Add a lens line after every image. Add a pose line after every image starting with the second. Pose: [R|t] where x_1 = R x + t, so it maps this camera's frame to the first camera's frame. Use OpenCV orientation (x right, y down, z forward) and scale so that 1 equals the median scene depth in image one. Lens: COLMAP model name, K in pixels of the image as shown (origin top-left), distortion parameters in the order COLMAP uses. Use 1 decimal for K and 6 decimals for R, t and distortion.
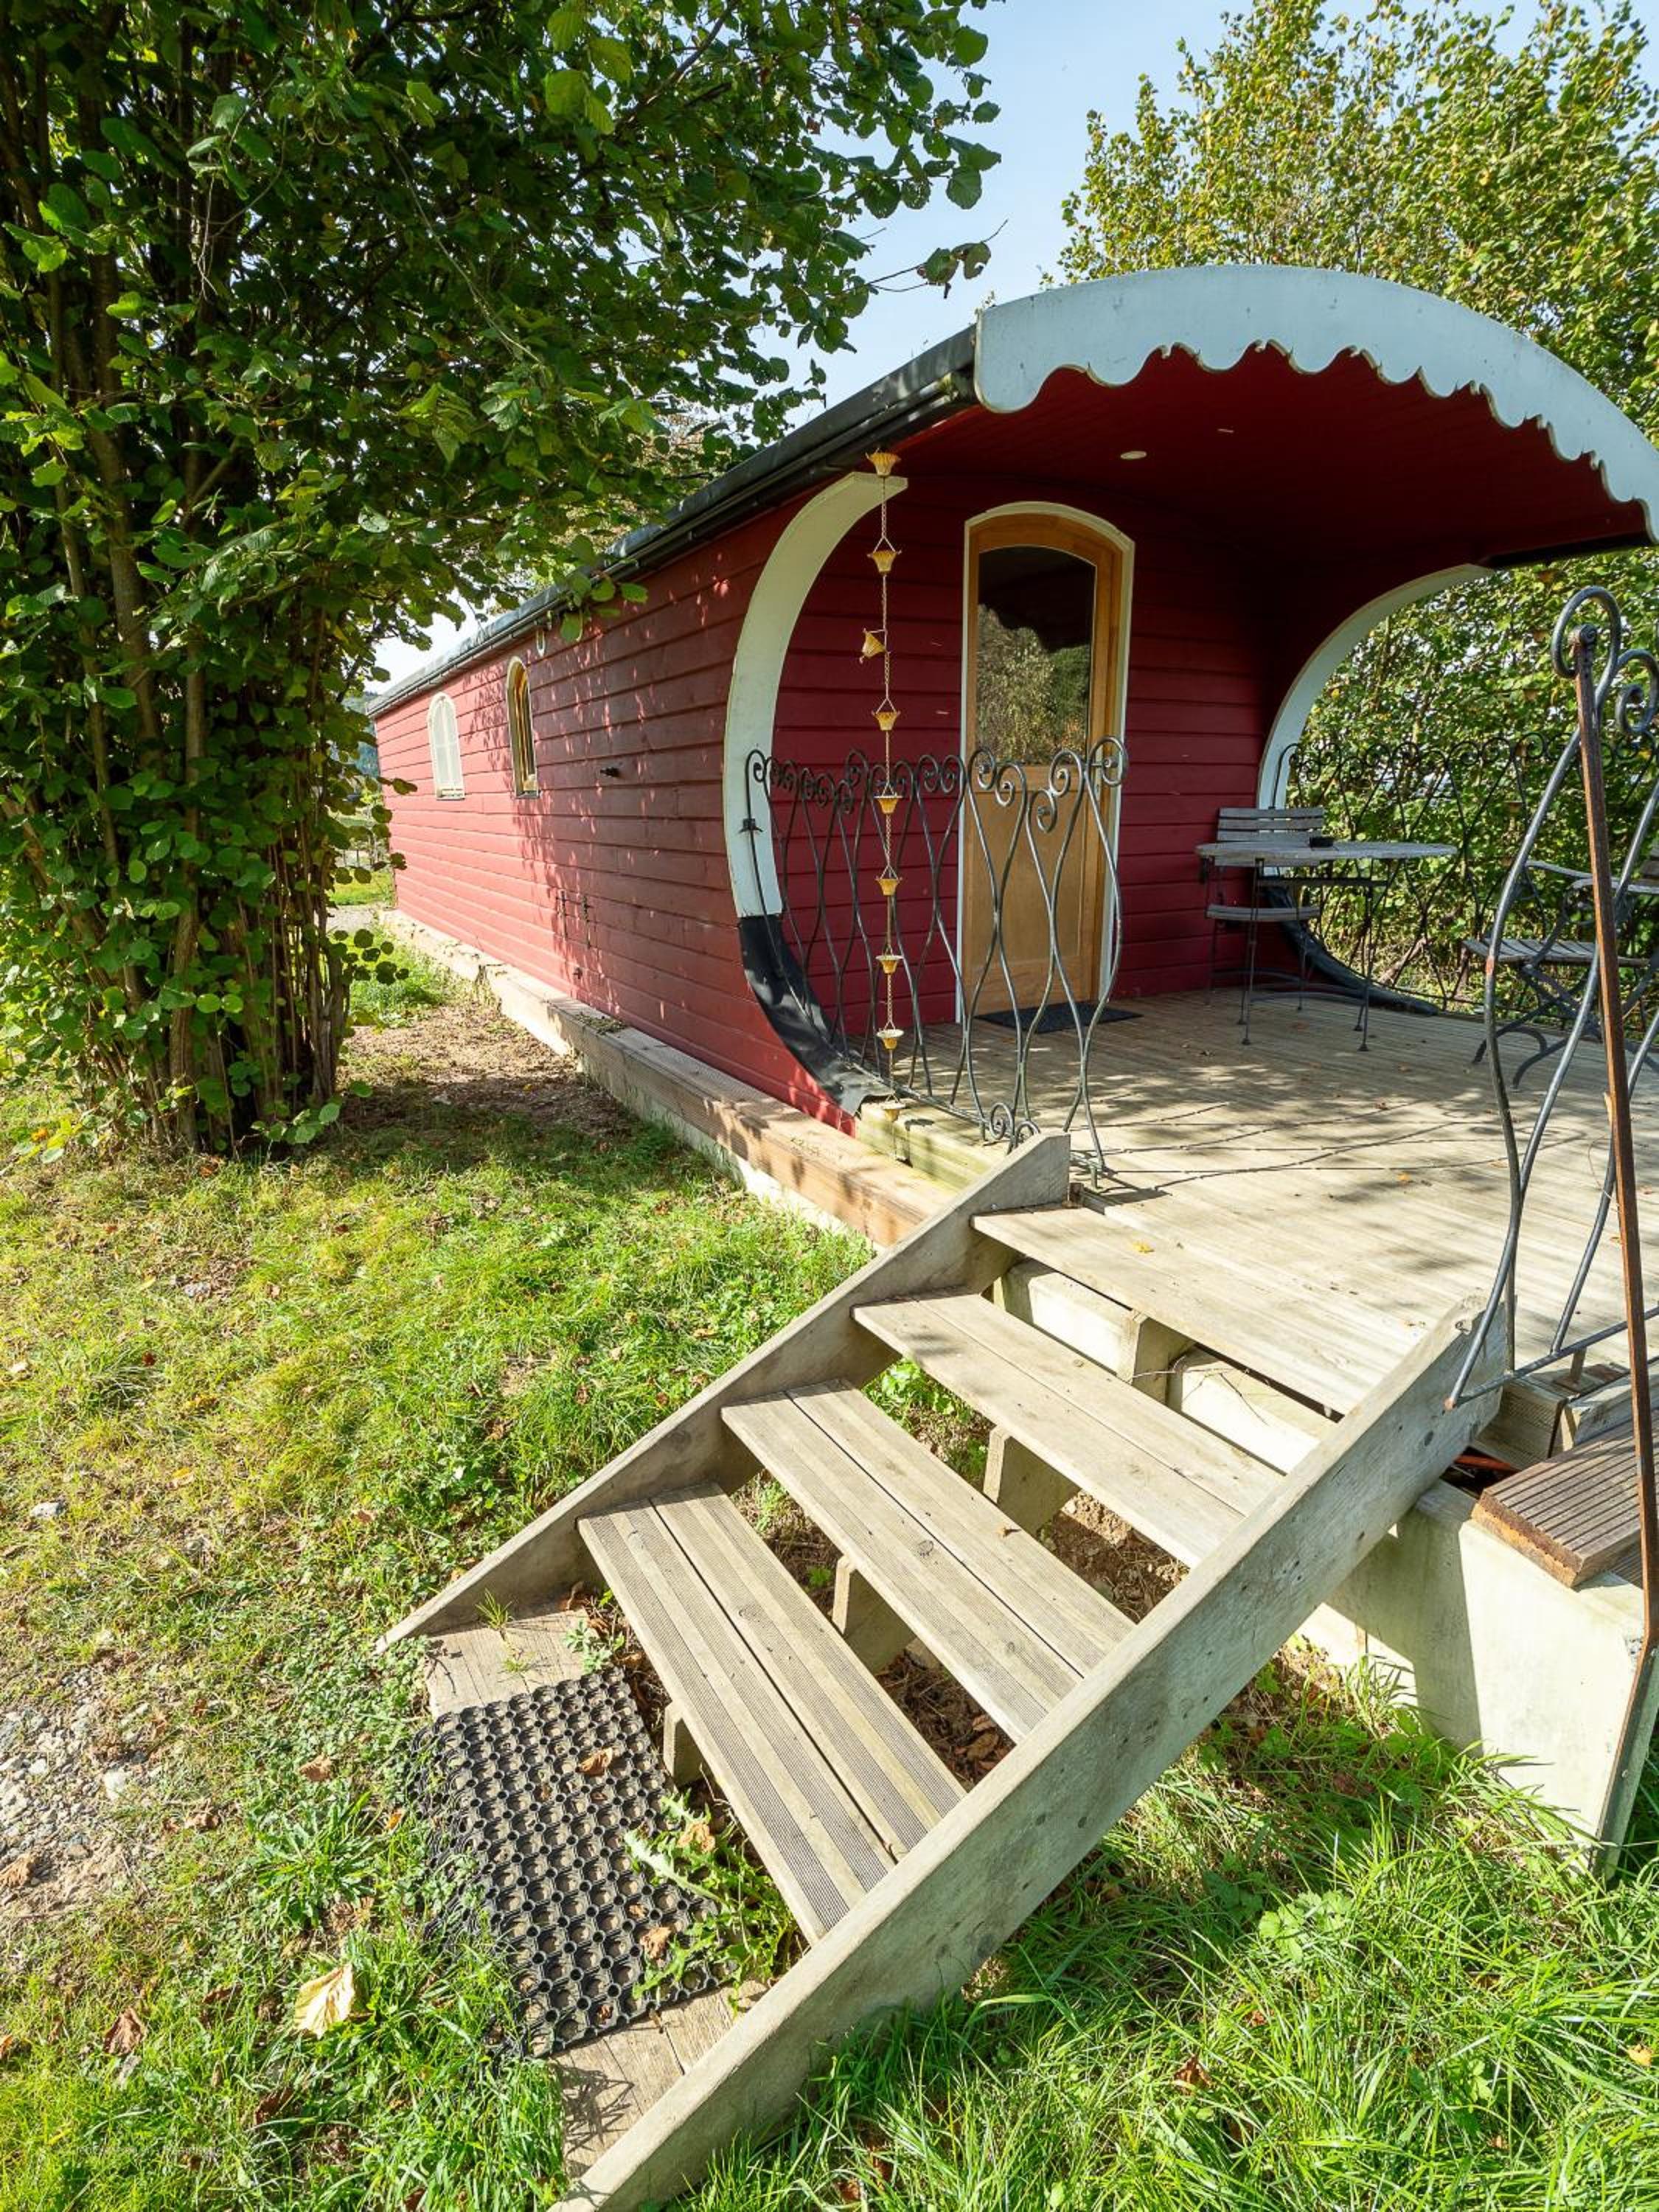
lens RADIAL K [[1068.7, 0, 820.9], [0, 1068.7, 1126.6], [0, 0, 1]] dist [-0.019147, -0.003163]
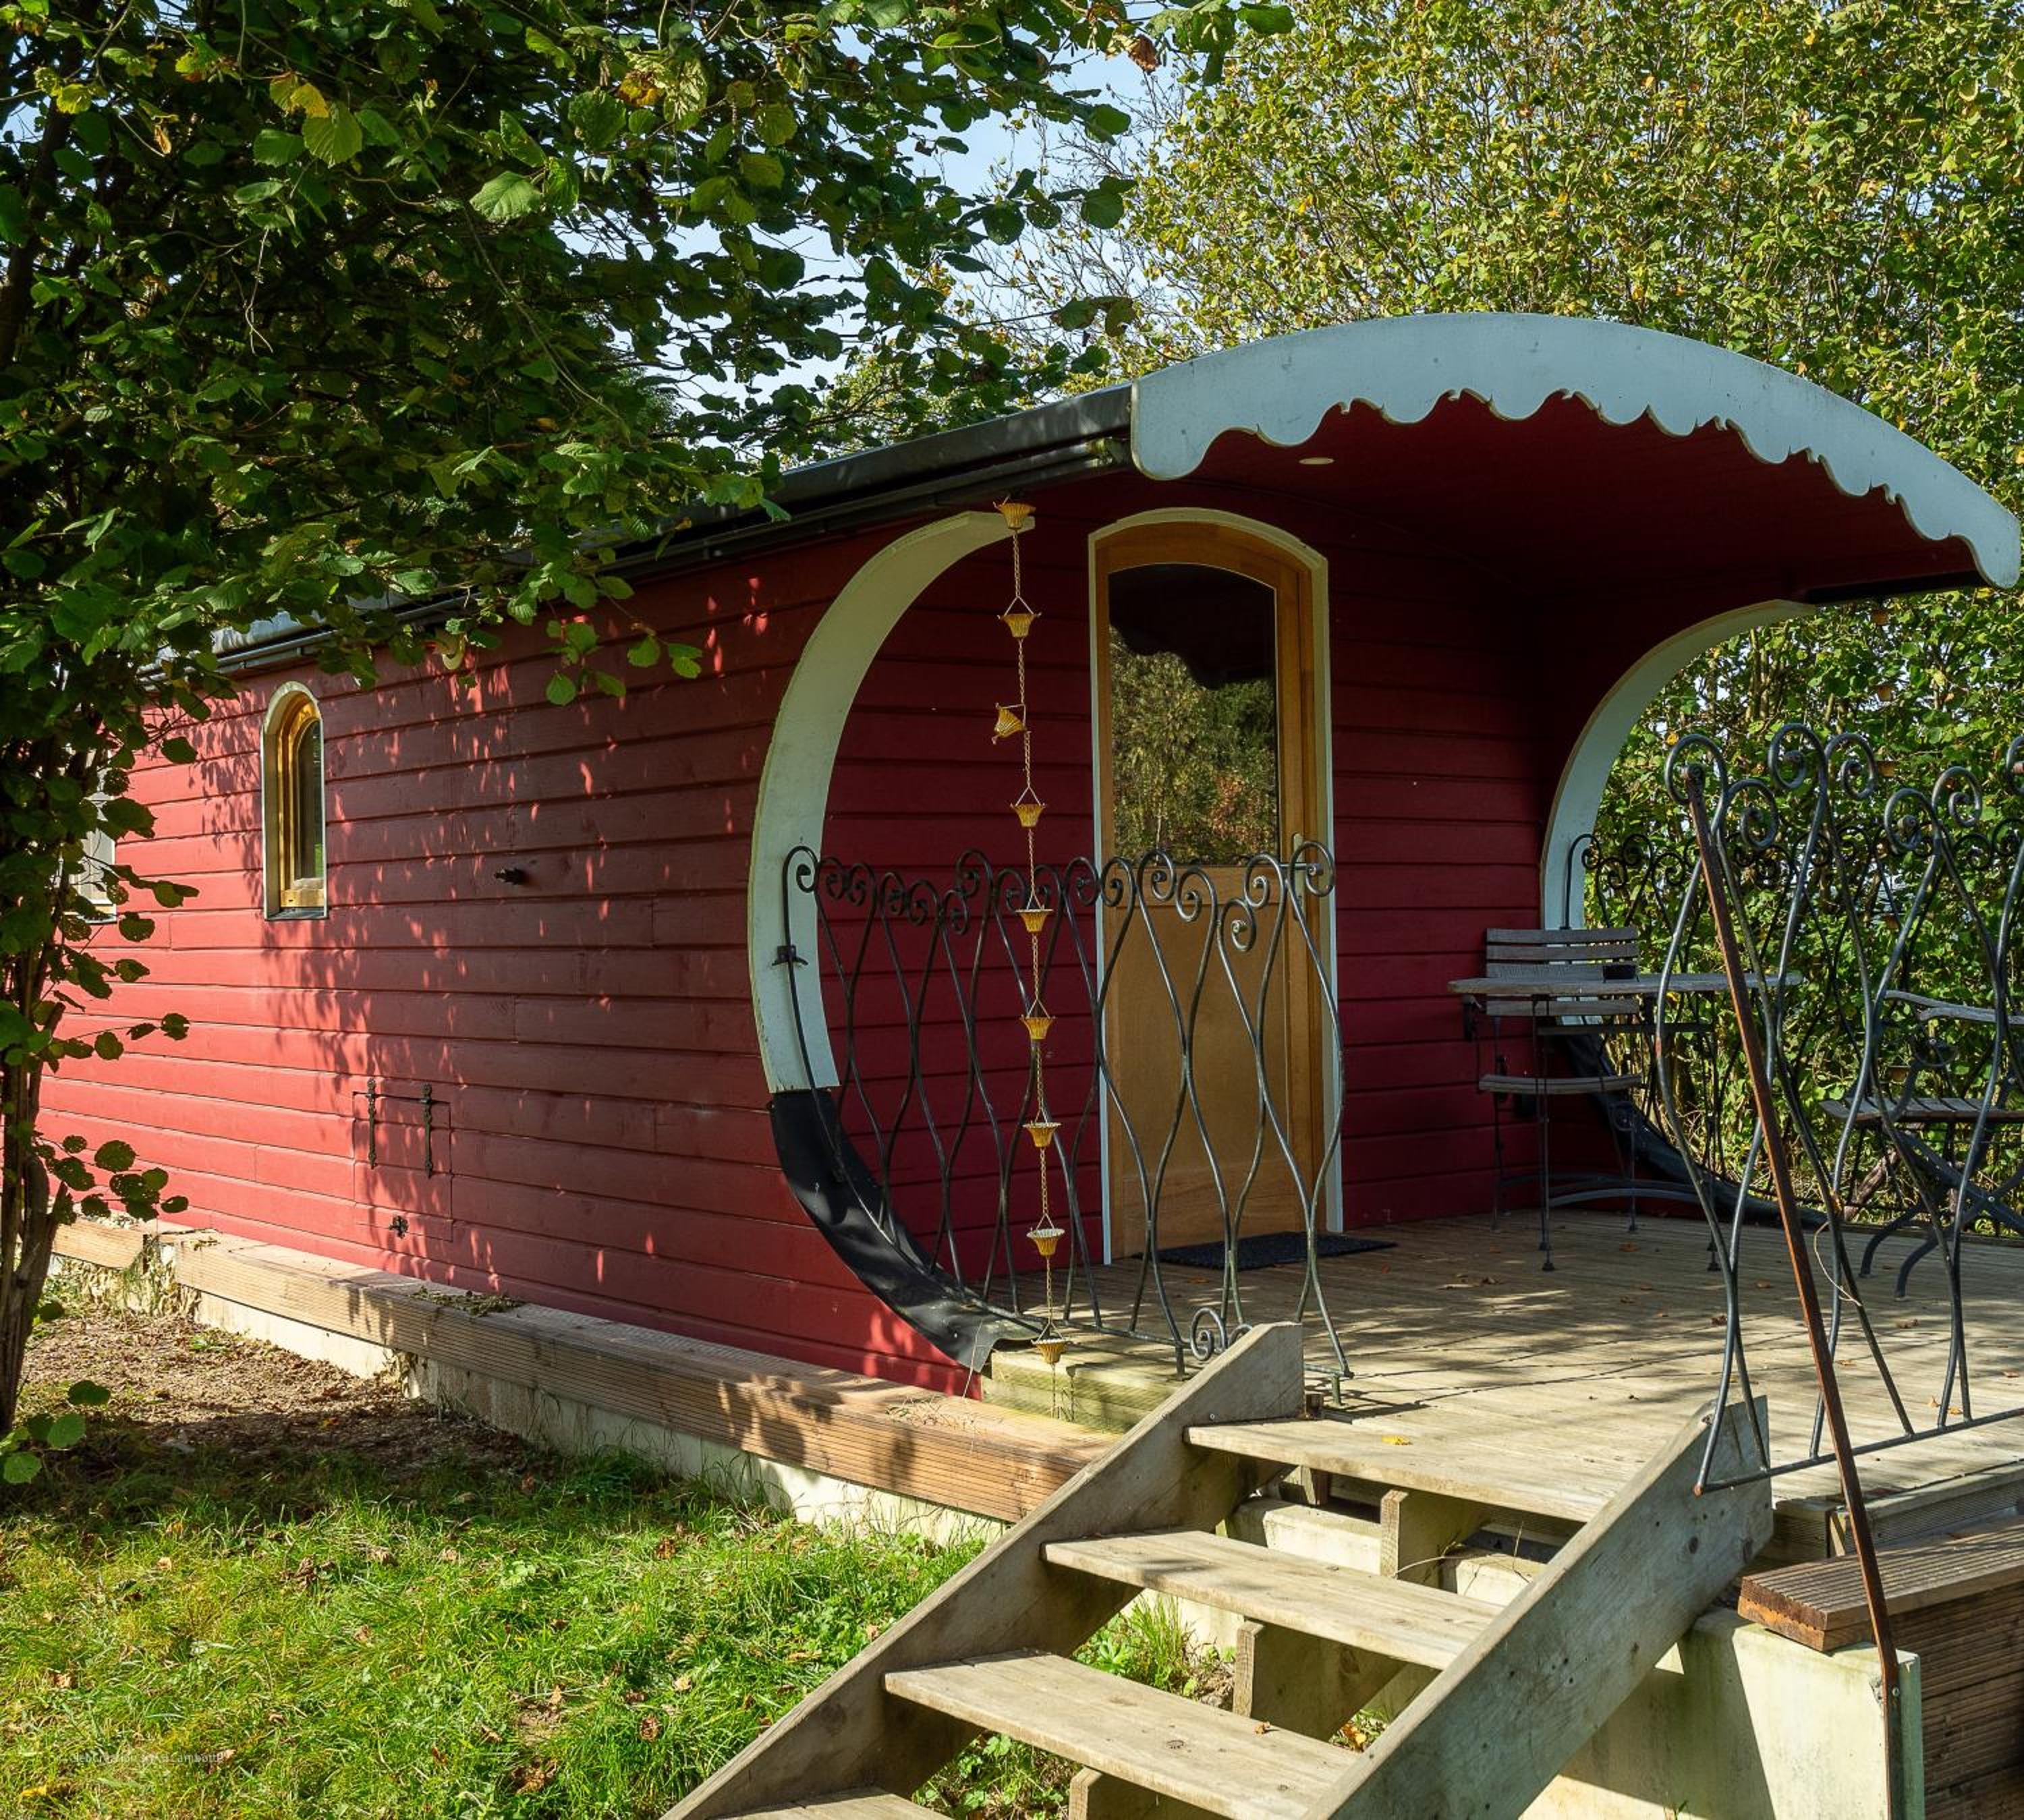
lens RADIAL K [[2450.0, 0, 1185.8], [0, 2450.0, 909.9], [0, 0, 1]] dist [0.025144, 0.000000]
pose [[0.980550, -0.001852, 0.196262, -0.110340], [0.060880, 0.953505, -0.295165, 0.134715], [-0.186591, 0.301373, 0.935071, -0.413883]]
